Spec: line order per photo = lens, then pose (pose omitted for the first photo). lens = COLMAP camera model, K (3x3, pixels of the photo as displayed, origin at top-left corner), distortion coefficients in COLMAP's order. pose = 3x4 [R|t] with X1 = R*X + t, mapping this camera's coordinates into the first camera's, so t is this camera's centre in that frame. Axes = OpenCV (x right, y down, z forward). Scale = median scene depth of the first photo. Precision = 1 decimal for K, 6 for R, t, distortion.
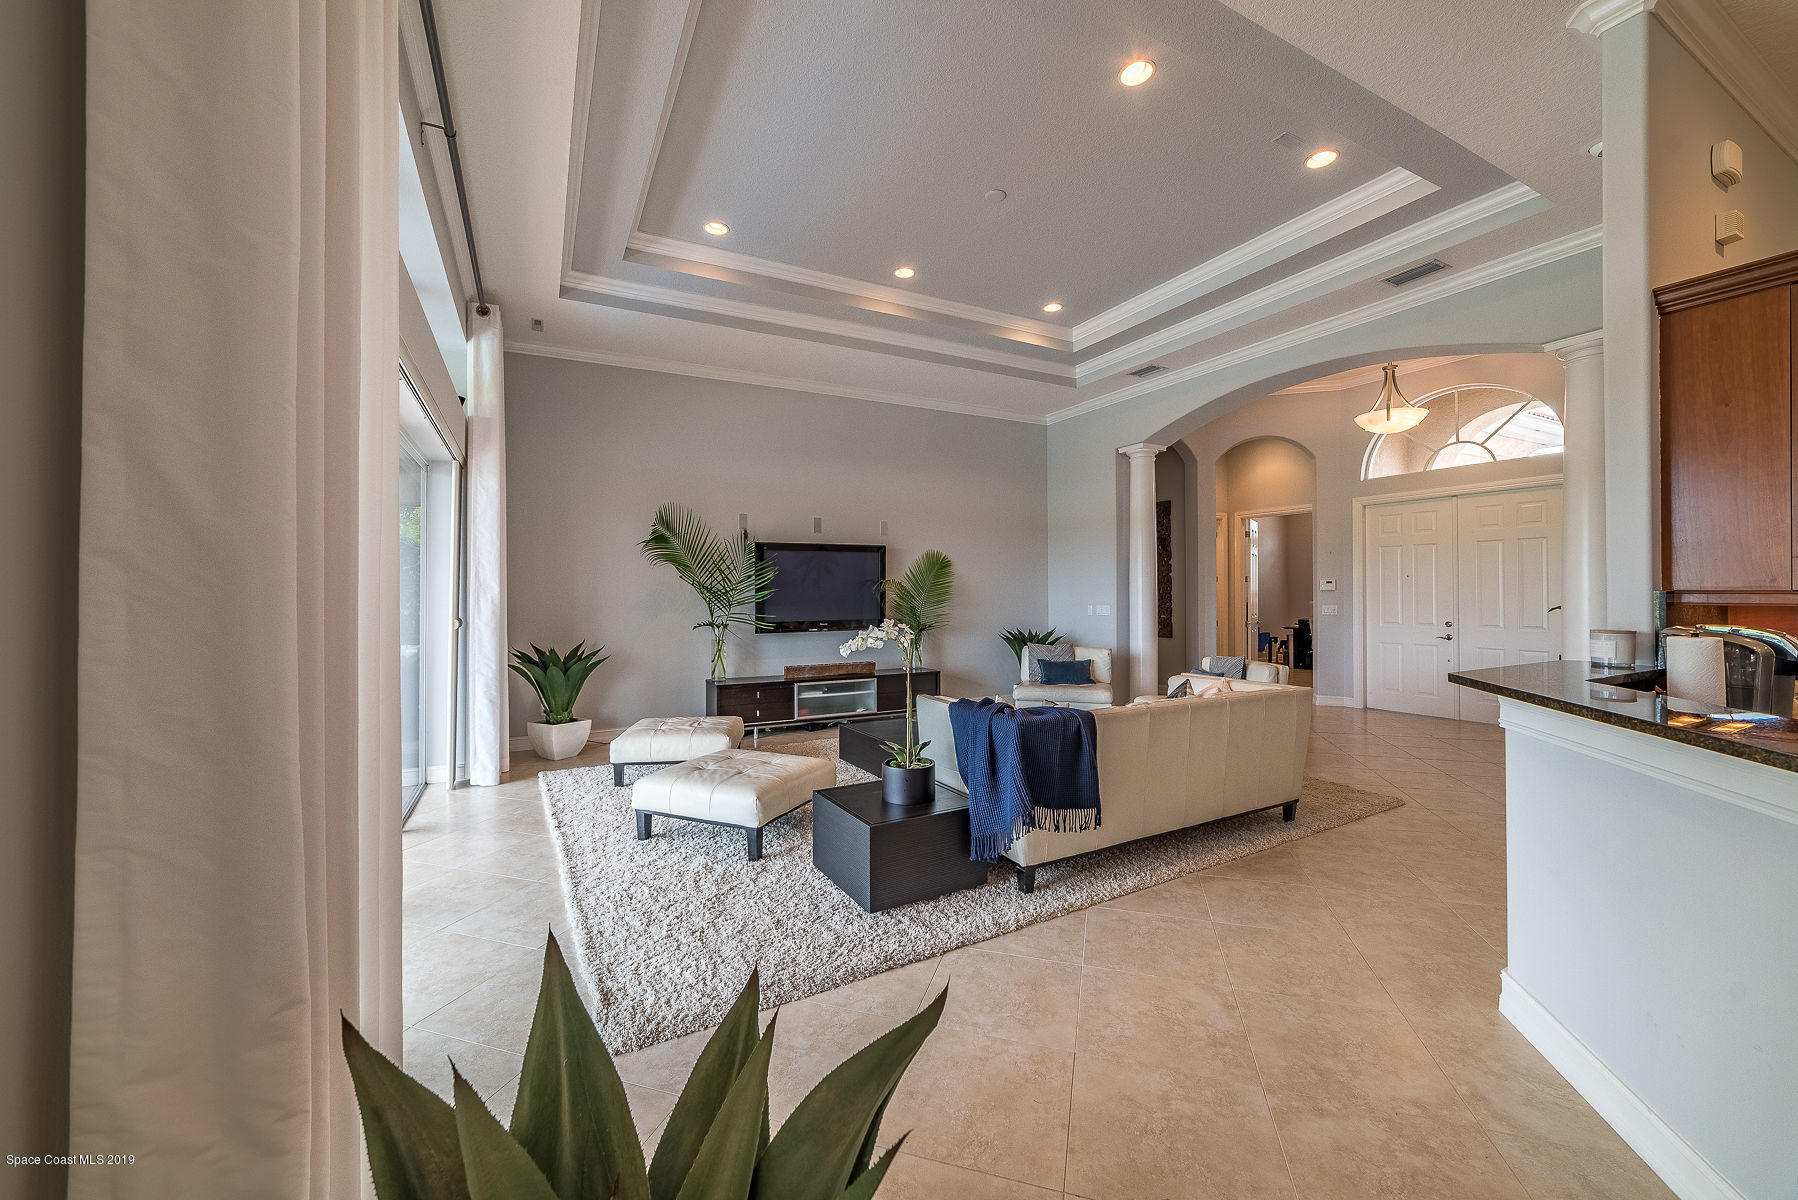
lens RADIAL K [[696.1, 0, 896.2], [0, 696.1, 586.0], [0, 0, 1]] dist [-0.019052, 0.004760]
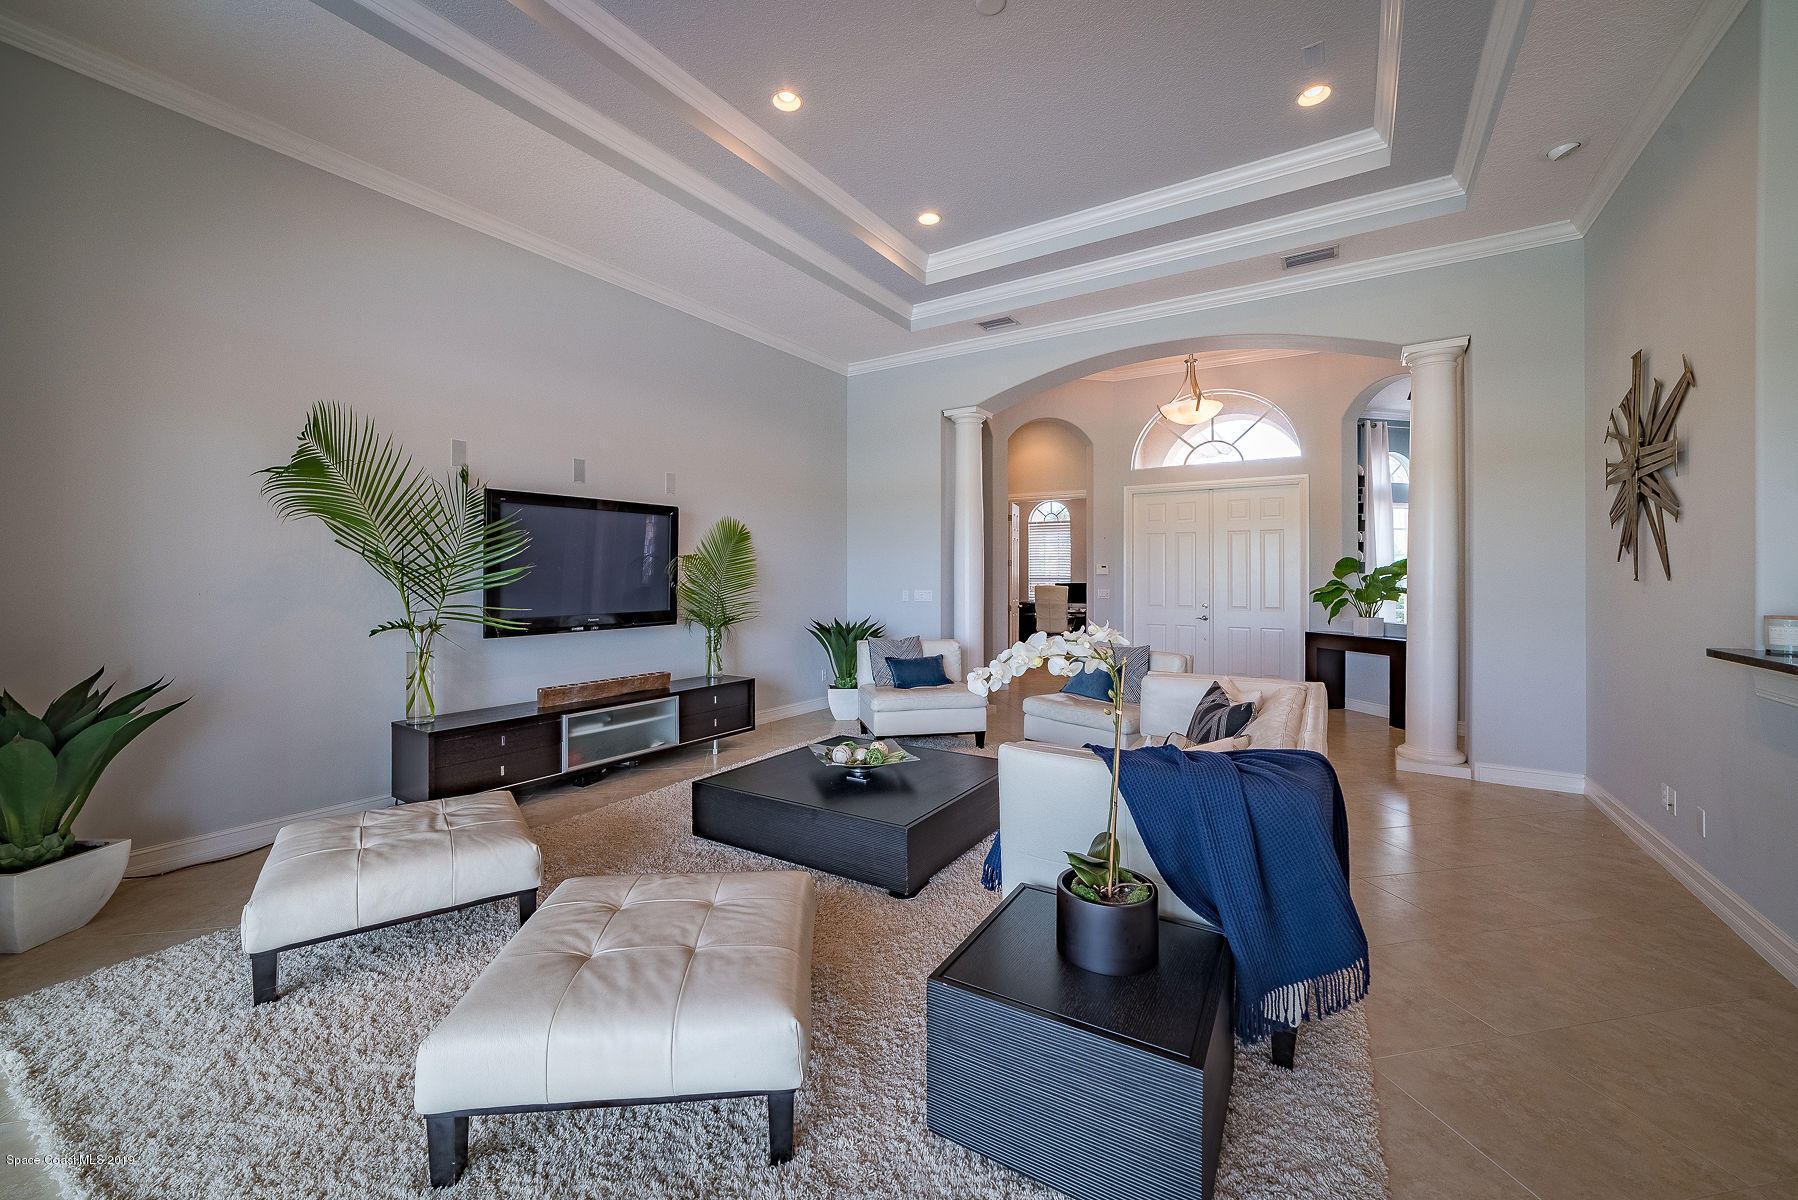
lens RADIAL K [[696.1, 0, 890.1], [0, 696.1, 575.3], [0, 0, 1]] dist [-0.019052, 0.004760]
pose [[0.874239, 0.006145, 0.485456, -0.186053], [-0.010127, 0.999933, 0.005579, 0.006046], [-0.485390, -0.009794, 0.874243, 0.296539]]
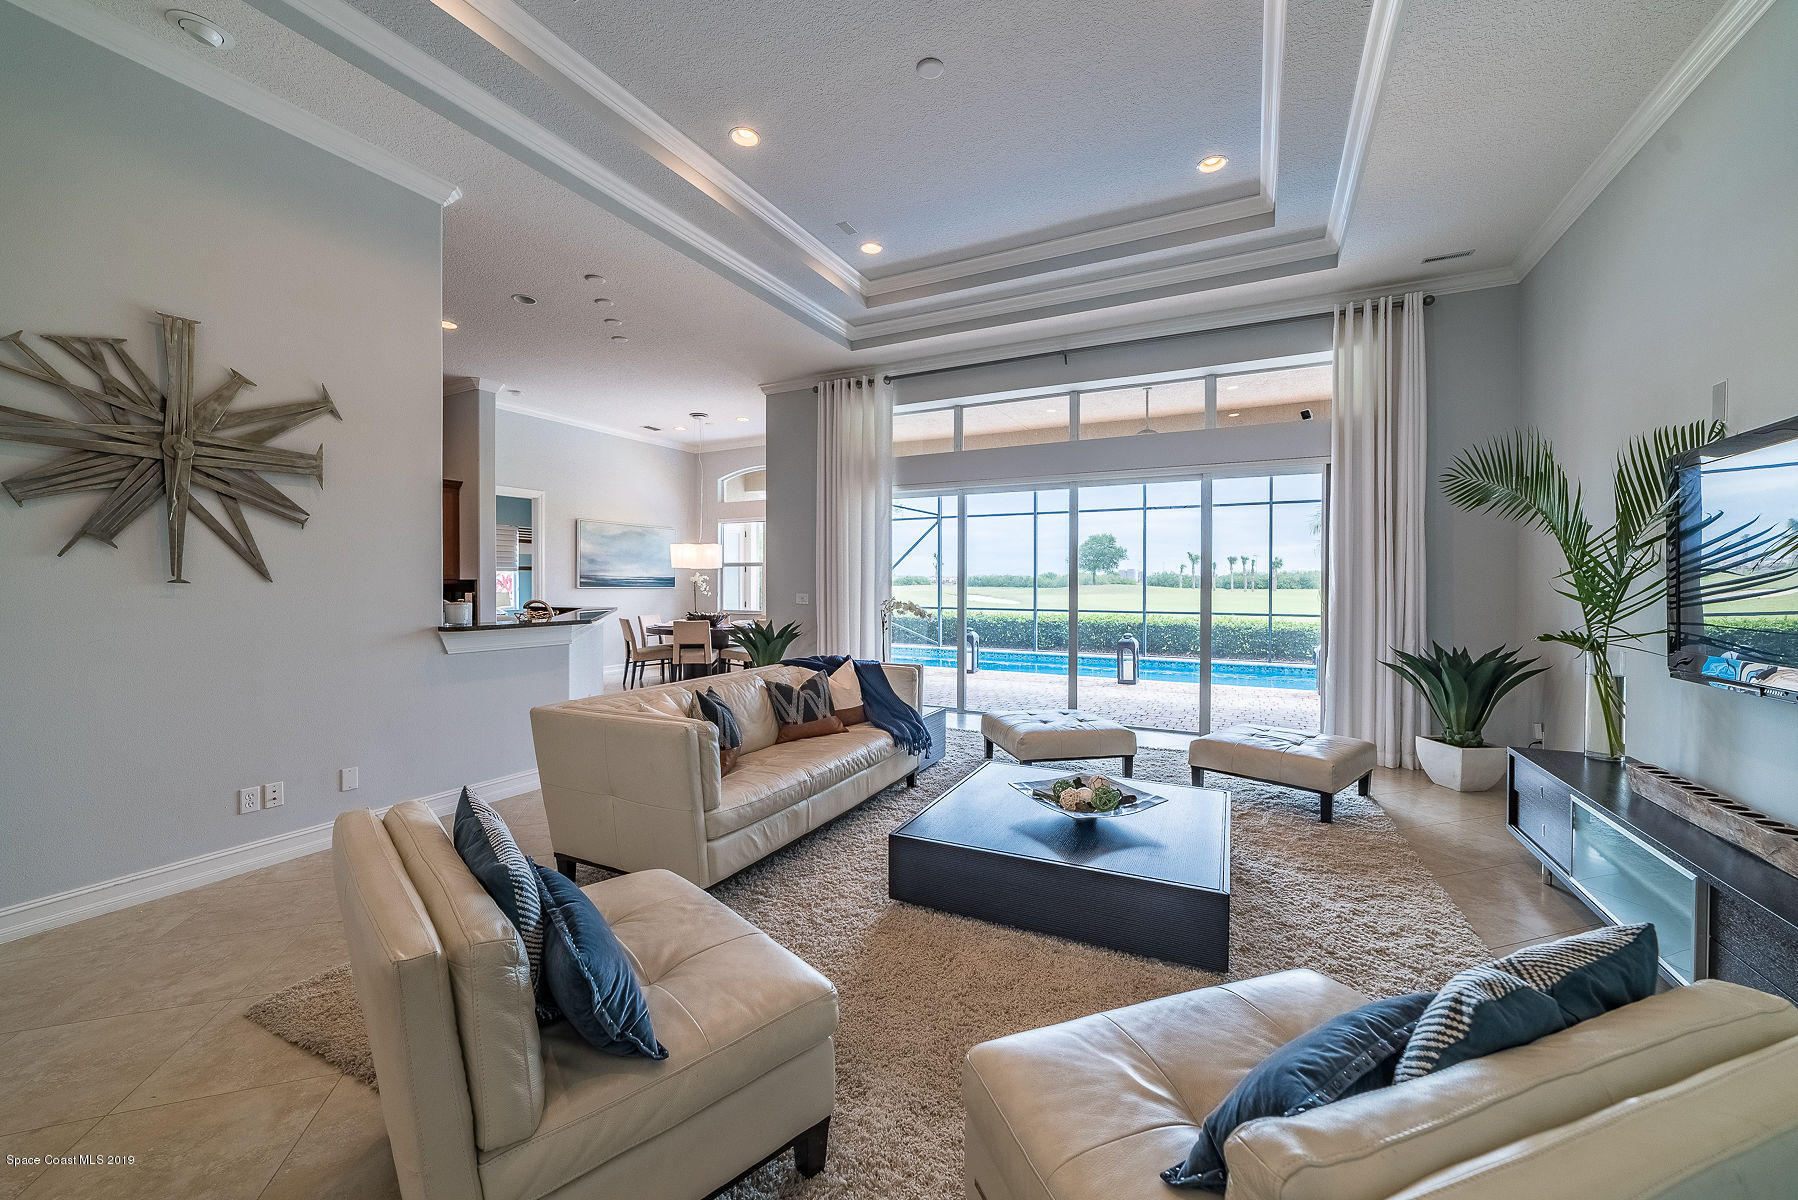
lens RADIAL K [[696.1, 0, 911.4], [0, 696.1, 589.2], [0, 0, 1]] dist [-0.019052, 0.004760]
pose [[-0.808238, 0.007623, -0.588807, 0.405559], [0.005994, 0.999971, 0.004718, 0.011915], [0.588826, 0.000284, -0.808260, 1.074448]]
